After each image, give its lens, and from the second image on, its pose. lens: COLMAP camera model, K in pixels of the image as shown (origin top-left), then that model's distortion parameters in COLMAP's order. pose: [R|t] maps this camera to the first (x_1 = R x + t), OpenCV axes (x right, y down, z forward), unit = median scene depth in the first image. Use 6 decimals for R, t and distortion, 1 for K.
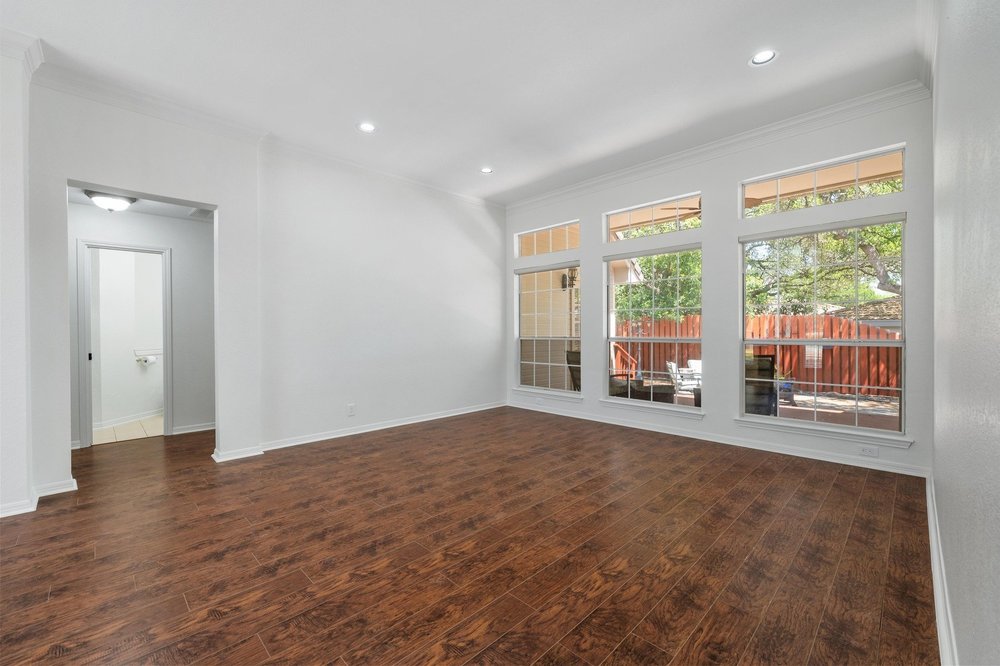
lens RADIAL K [[422.2, 0, 505.2], [0, 422.2, 330.5], [0, 0, 1]] dist [-0.004171, -0.000114]
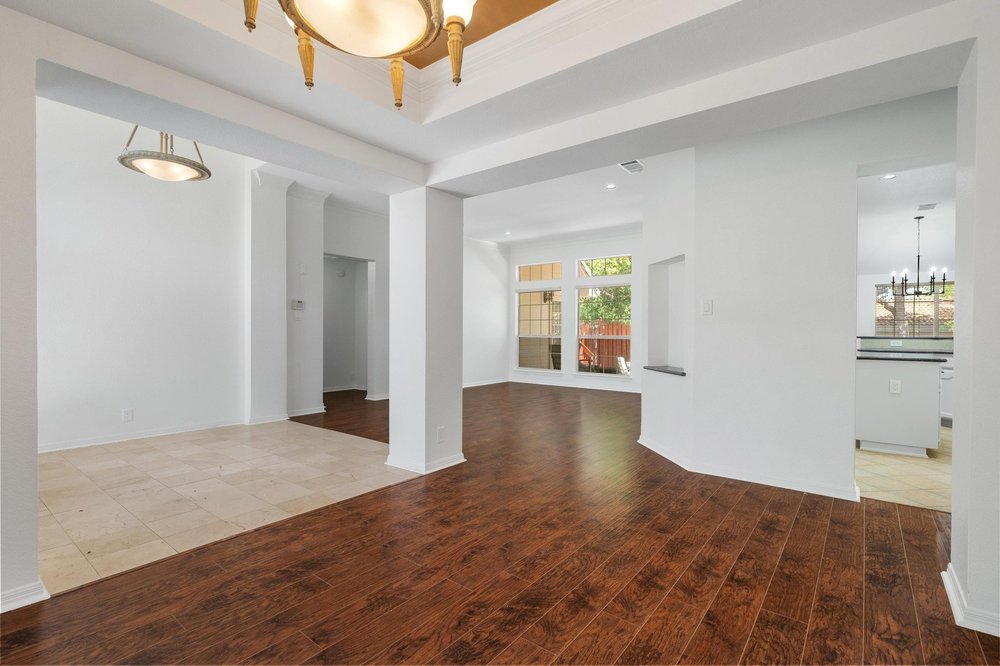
lens RADIAL K [[462.8, 0, 498.4], [0, 462.8, 335.6], [0, 0, 1]] dist [-0.002942, -0.000093]
pose [[0.994642, 0.009295, 0.102963, -0.203240], [-0.010838, 0.999837, 0.014434, -0.005698], [-0.102812, -0.015473, 0.994580, -0.614390]]
